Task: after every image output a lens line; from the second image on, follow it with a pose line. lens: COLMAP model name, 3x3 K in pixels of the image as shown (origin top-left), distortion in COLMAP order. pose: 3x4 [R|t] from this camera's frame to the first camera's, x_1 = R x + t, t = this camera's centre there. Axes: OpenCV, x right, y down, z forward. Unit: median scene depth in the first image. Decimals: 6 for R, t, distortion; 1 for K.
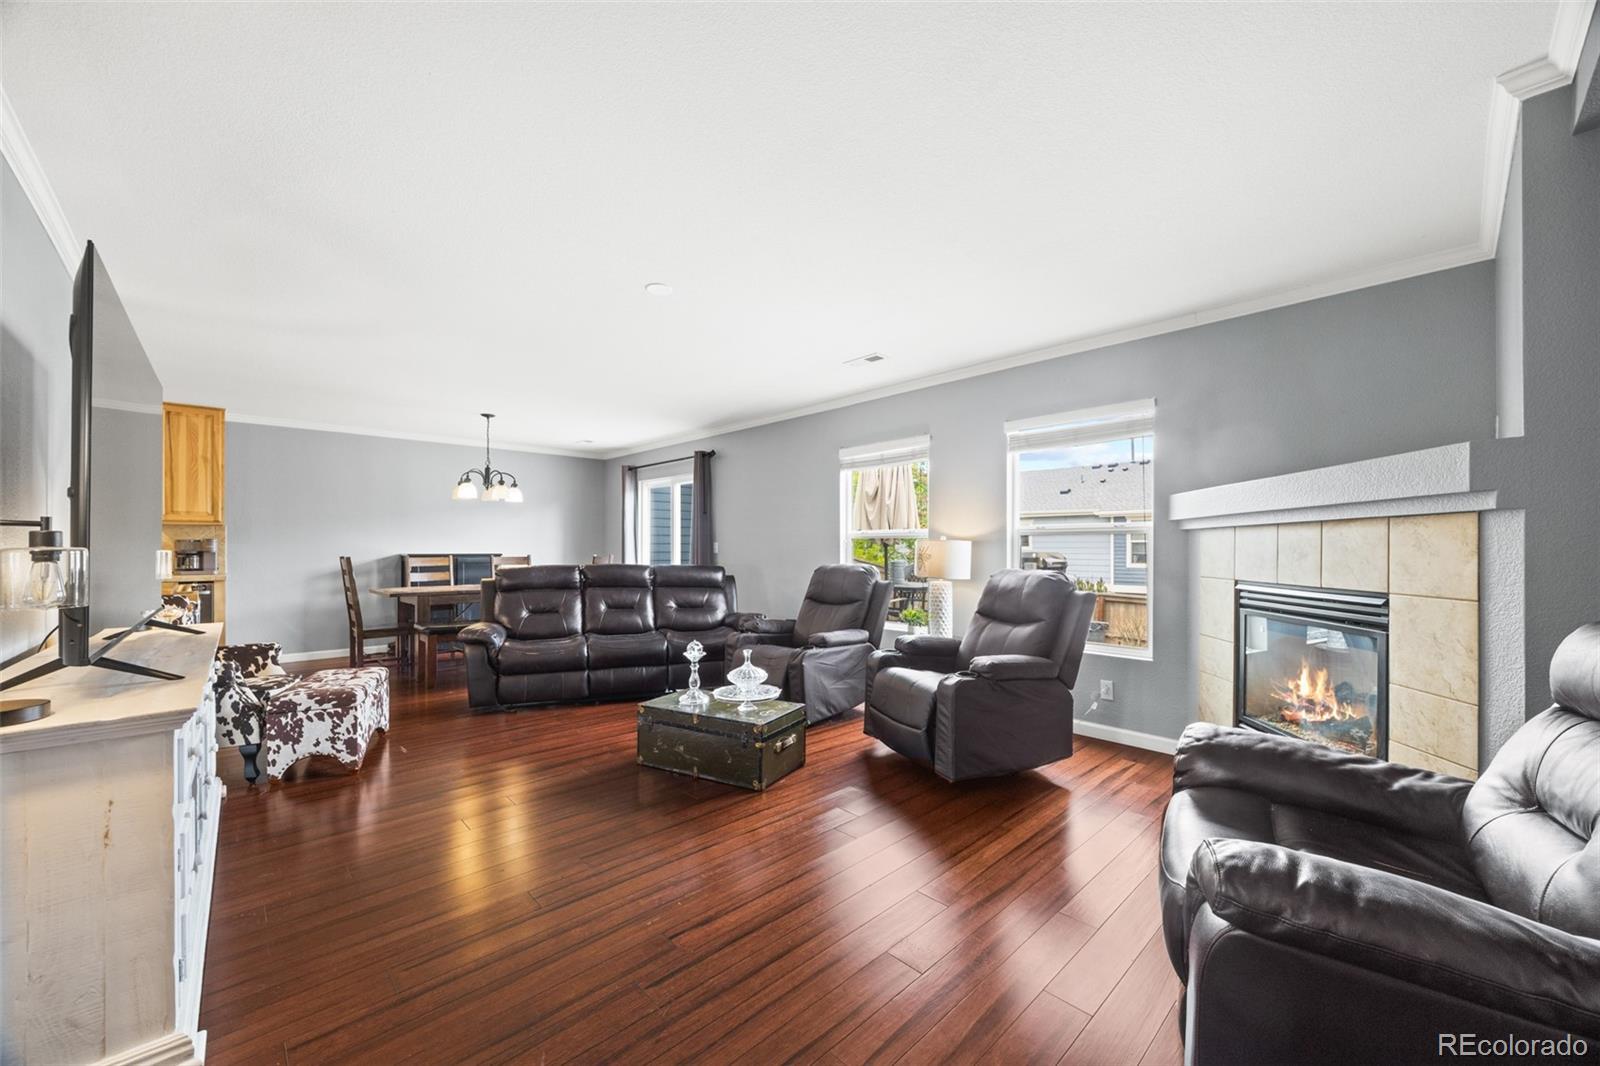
lens RADIAL K [[618.6, 0, 823.7], [0, 618.6, 548.8], [0, 0, 1]] dist [-0.001447, -0.000156]
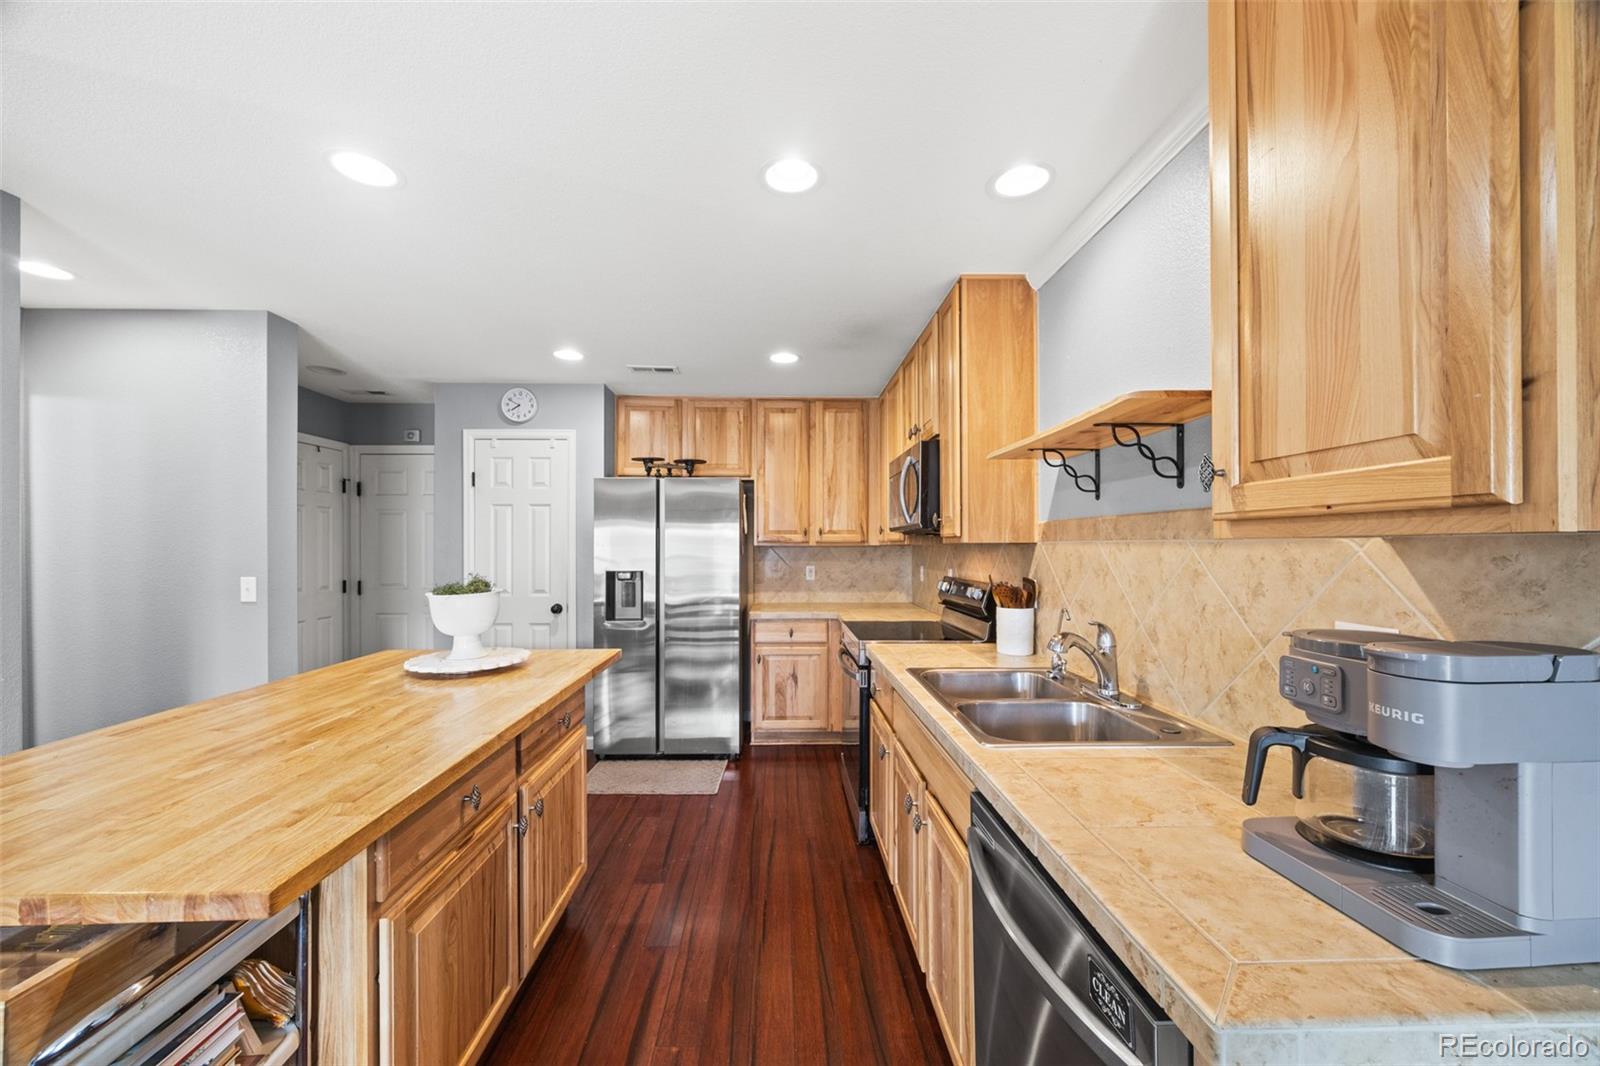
lens RADIAL K [[604.5, 0, 794.7], [0, 604.5, 541.3], [0, 0, 1]] dist [-0.001052, 0.000038]
pose [[-0.681373, -0.000605, -0.731936, -0.833394], [0.003515, 0.999985, -0.004098, -0.038057], [0.731928, -0.005366, -0.681361, 1.004333]]
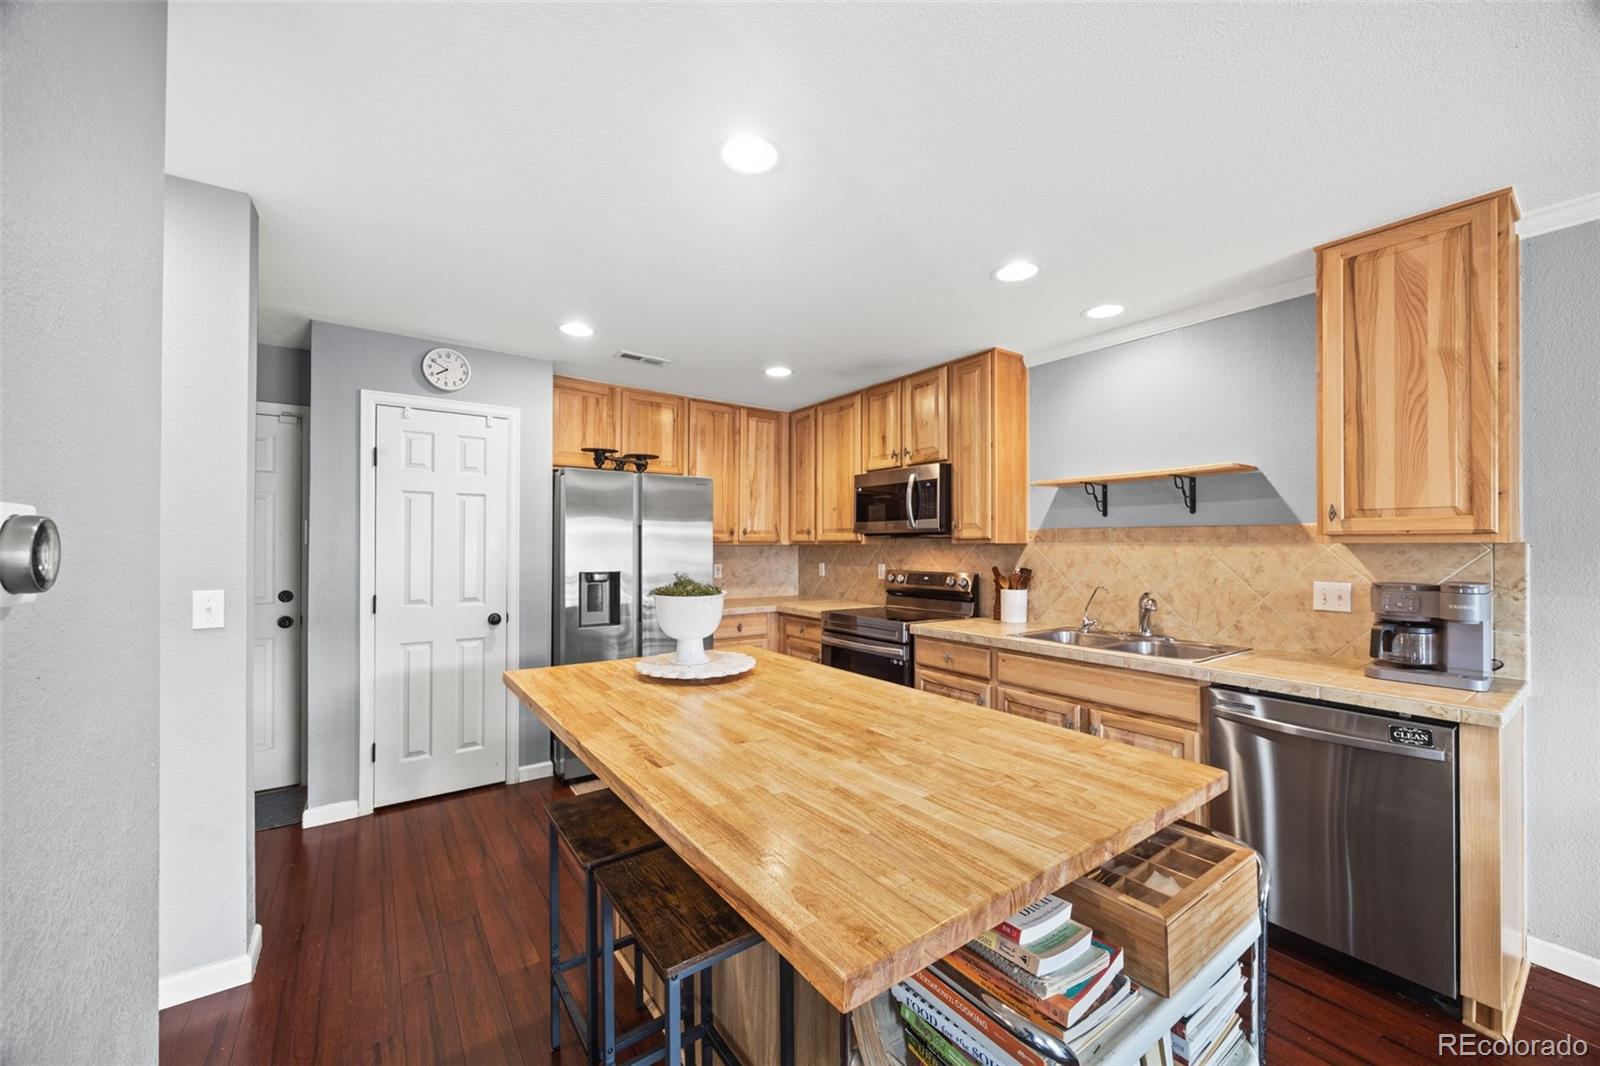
lens RADIAL K [[606.4, 0, 802.5], [0, 606.4, 538.9], [0, 0, 1]] dist [-0.001254, 0.000007]
pose [[-0.155115, -0.006890, -0.987872, -0.614077], [-0.002344, 0.999975, -0.006606, -0.038499], [0.987894, 0.001290, -0.155127, 0.700660]]
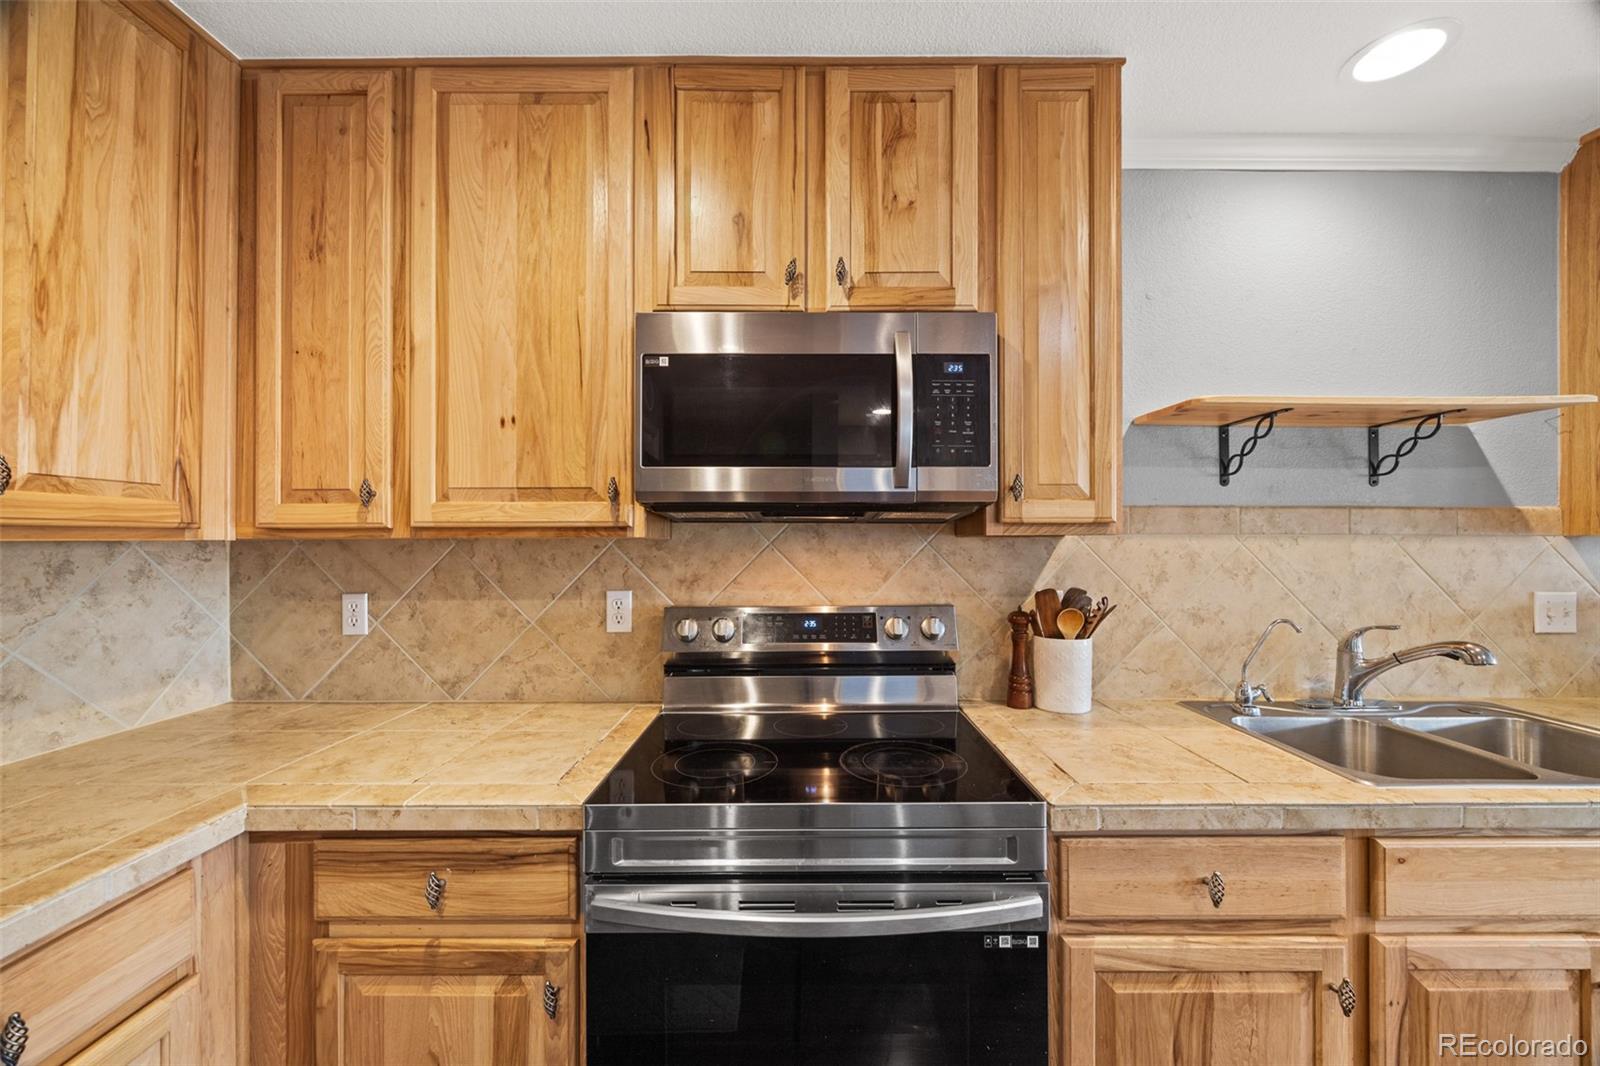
lens RADIAL K [[599.2, 0, 789.8], [0, 599.2, 537.7], [0, 0, 1]] dist [0.000500, -0.000092]
pose [[0.712247, -0.000800, -0.701929, -1.161106], [-0.001931, 0.999993, -0.003100, -0.036487], [0.701926, 0.003563, 0.712241, 0.526897]]
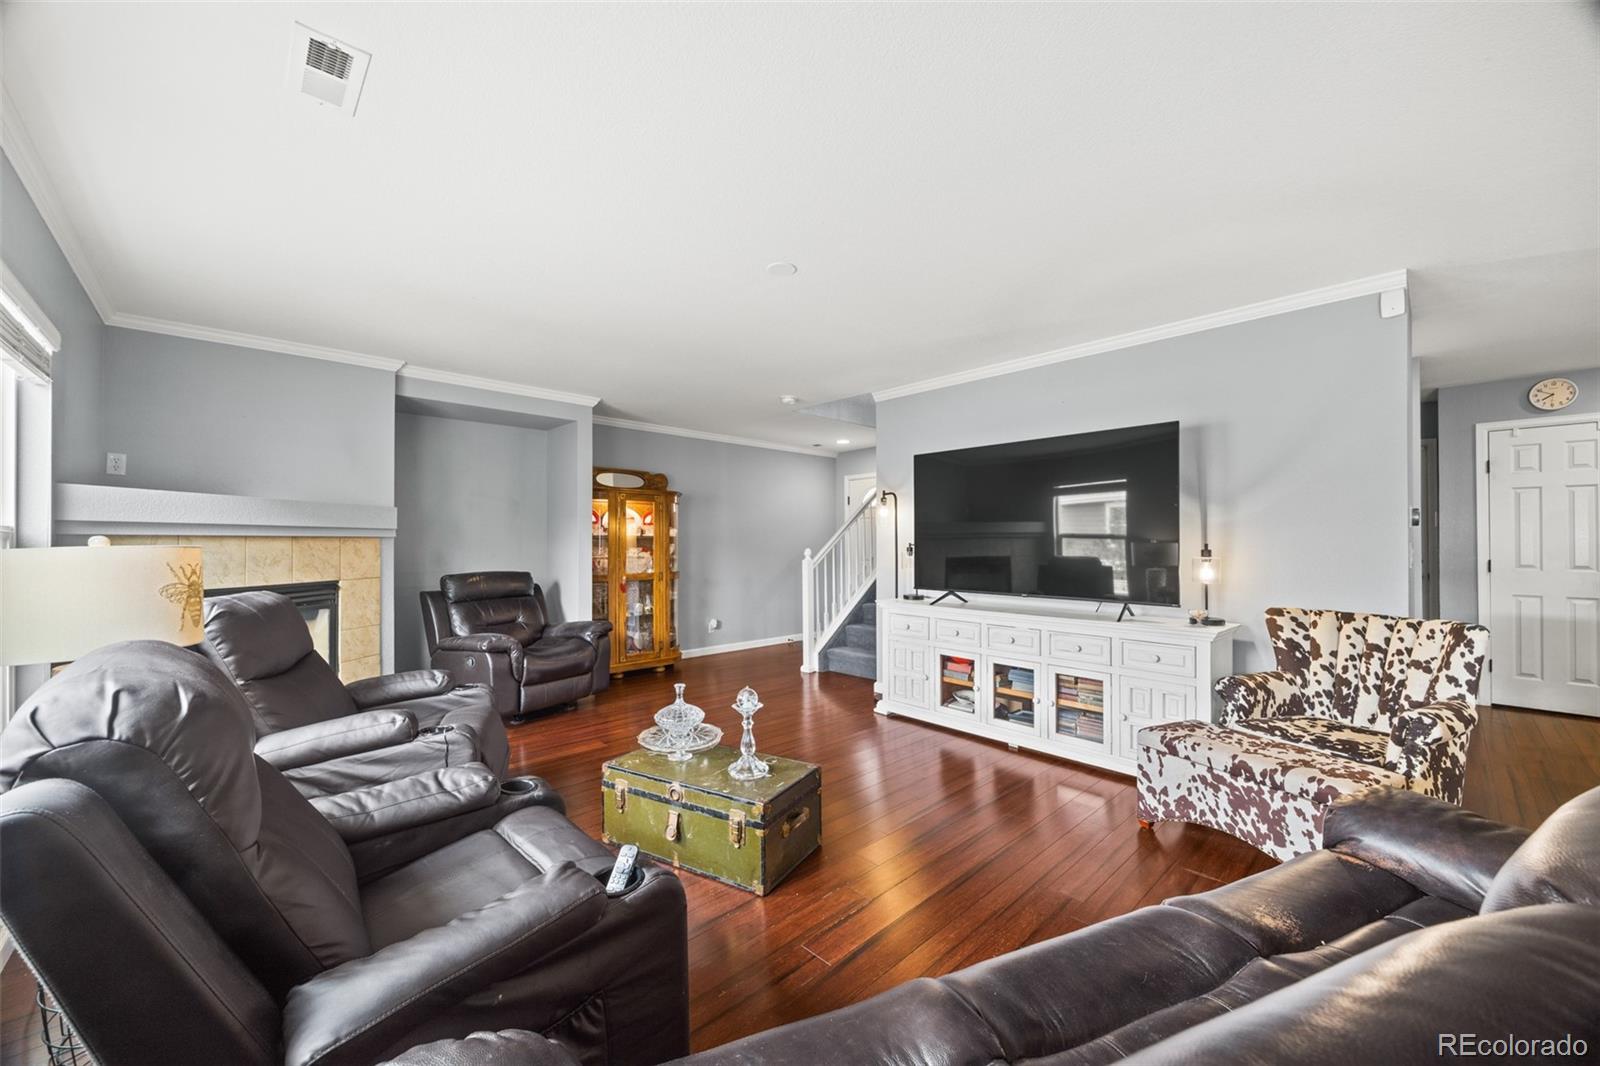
lens RADIAL K [[600.4, 0, 808.2], [0, 600.4, 537.1], [0, 0, 1]] dist [-0.001029, 0.000062]
pose [[-0.999921, 0.001401, 0.012527, -0.179617], [0.001282, 0.999954, -0.009516, -0.013508], [-0.012540, -0.009499, -0.999876, 1.060011]]
